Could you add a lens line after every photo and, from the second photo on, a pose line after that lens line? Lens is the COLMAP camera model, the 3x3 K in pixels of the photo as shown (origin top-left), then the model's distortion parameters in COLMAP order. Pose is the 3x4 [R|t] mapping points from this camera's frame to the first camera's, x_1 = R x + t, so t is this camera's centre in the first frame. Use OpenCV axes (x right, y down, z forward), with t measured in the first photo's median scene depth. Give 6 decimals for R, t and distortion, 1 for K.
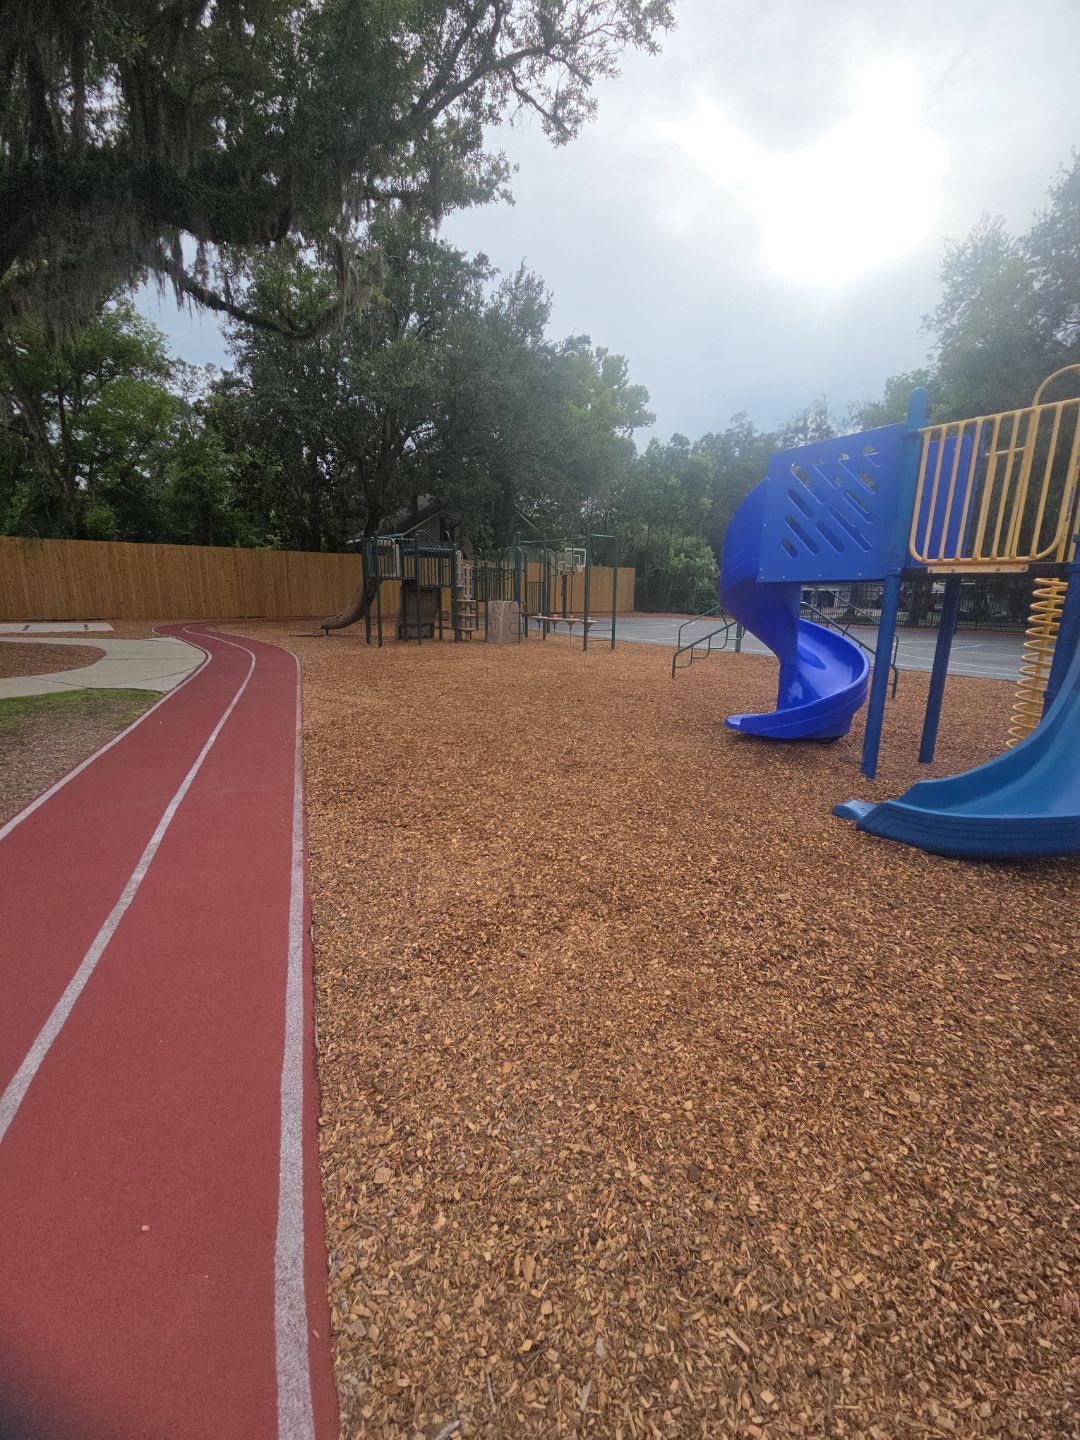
lens RADIAL K [[571.6, 0, 532.2], [0, 571.6, 713.8], [0, 0, 1]] dist [-0.000102, 0.000144]
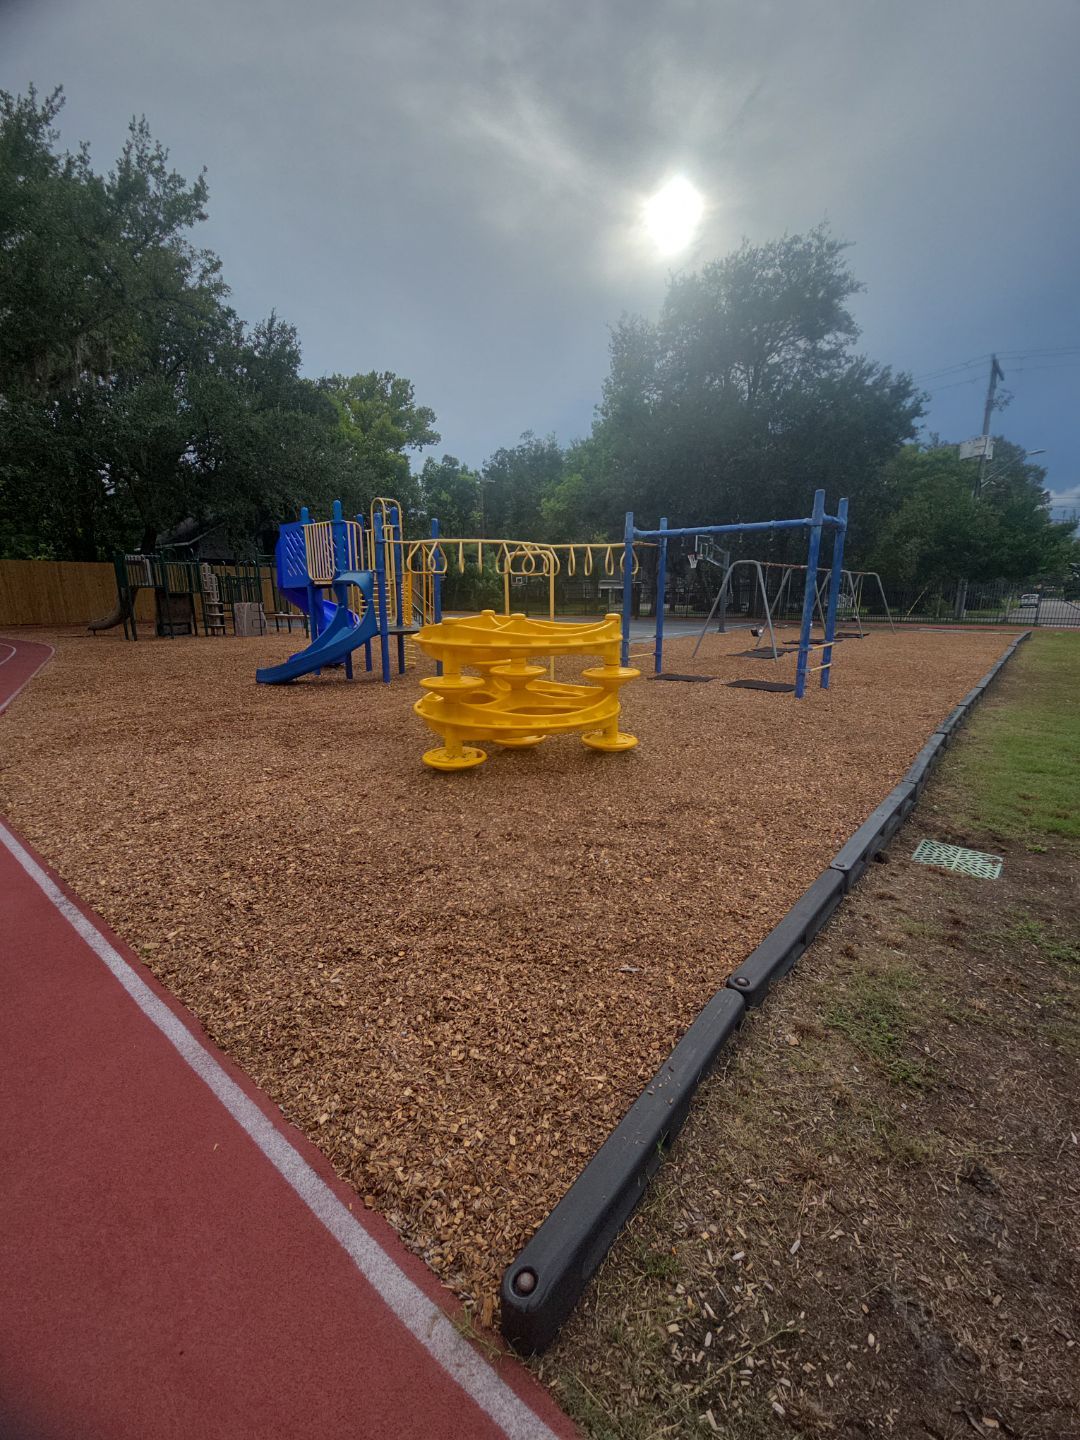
lens RADIAL K [[571.6, 0, 532.2], [0, 571.6, 713.8], [0, 0, 1]] dist [-0.000102, 0.000144]
pose [[0.969600, -0.073880, 0.233278, 0.162041], [0.073717, 0.997235, 0.009426, 0.054362], [-0.233329, 0.008057, 0.972364, -0.246659]]
